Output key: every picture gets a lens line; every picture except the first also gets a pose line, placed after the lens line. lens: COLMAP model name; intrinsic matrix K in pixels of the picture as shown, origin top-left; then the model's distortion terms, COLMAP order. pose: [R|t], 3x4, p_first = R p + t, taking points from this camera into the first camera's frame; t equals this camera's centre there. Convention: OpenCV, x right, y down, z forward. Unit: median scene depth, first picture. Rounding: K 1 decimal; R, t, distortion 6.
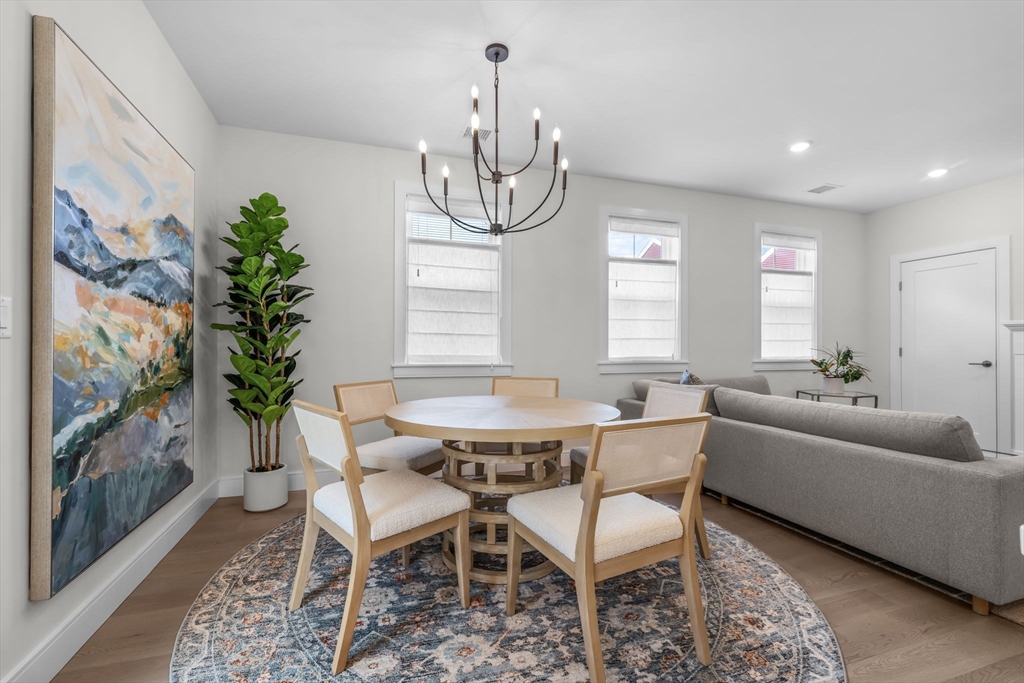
lens RADIAL K [[432.3, 0, 493.9], [0, 432.3, 345.2], [0, 0, 1]] dist [-0.003159, -0.000277]
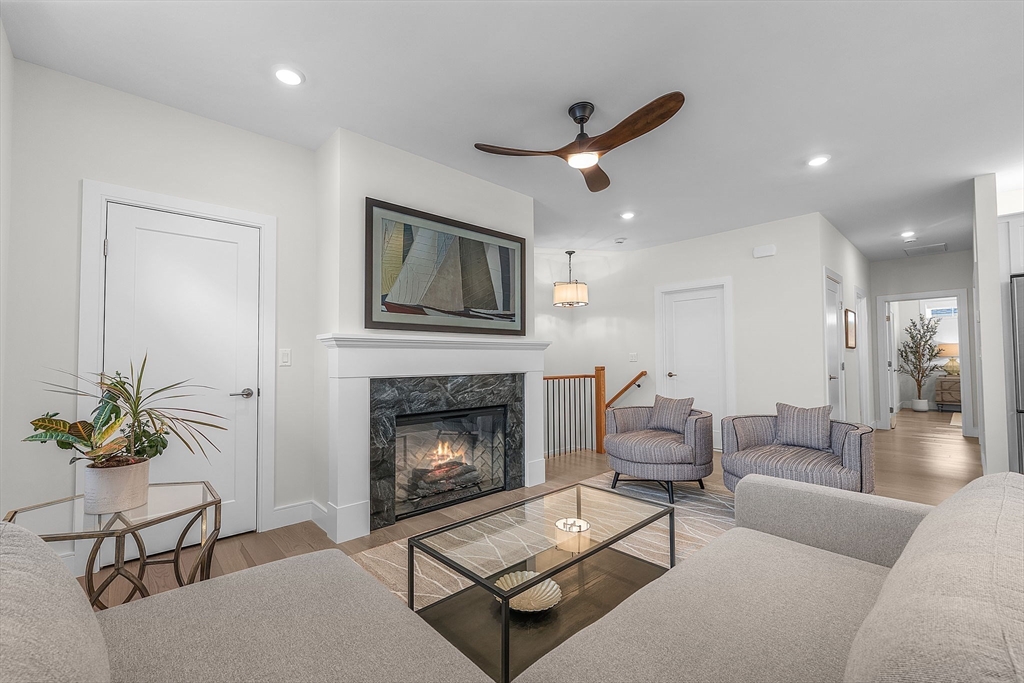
lens RADIAL K [[424.6, 0, 510.1], [0, 424.6, 352.9], [0, 0, 1]] dist [-0.000535, -0.000121]
pose [[-0.424237, 0.014959, 0.905428, 0.838178], [0.001642, 0.999875, -0.015750, -0.019933], [-0.905550, -0.005195, -0.424208, 2.145012]]
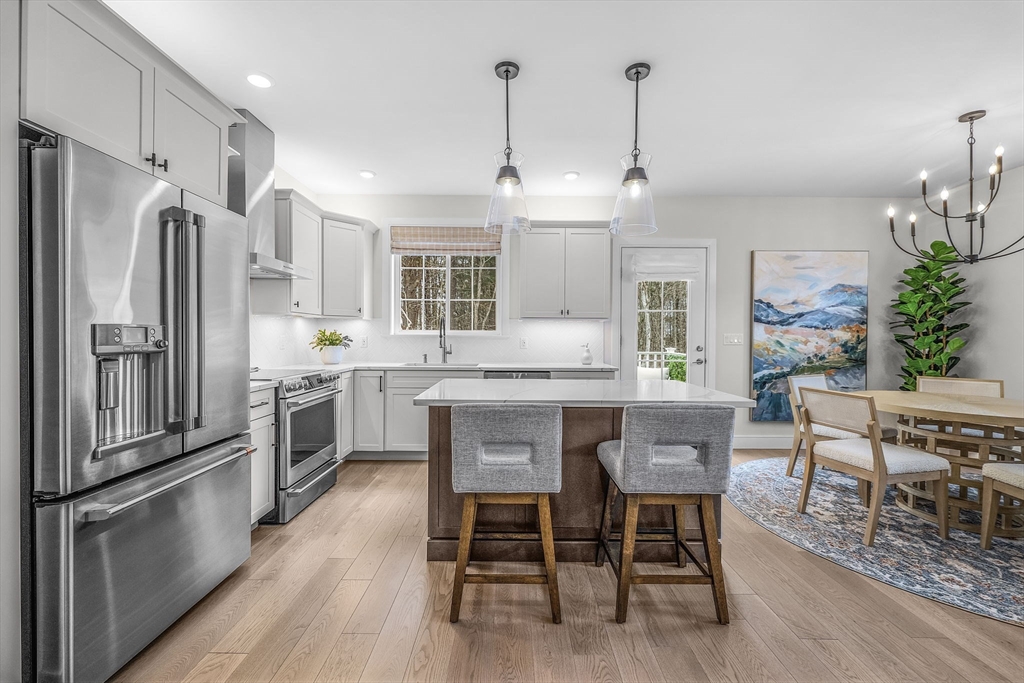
lens RADIAL K [[434.9, 0, 512.0], [0, 434.9, 341.5], [0, 0, 1]] dist [0.000896, -0.000031]
pose [[-0.296597, 0.008865, -0.954962, 2.066837], [-0.002493, 0.999946, 0.010057, -0.053231], [0.955000, 0.005363, -0.296559, 0.151351]]
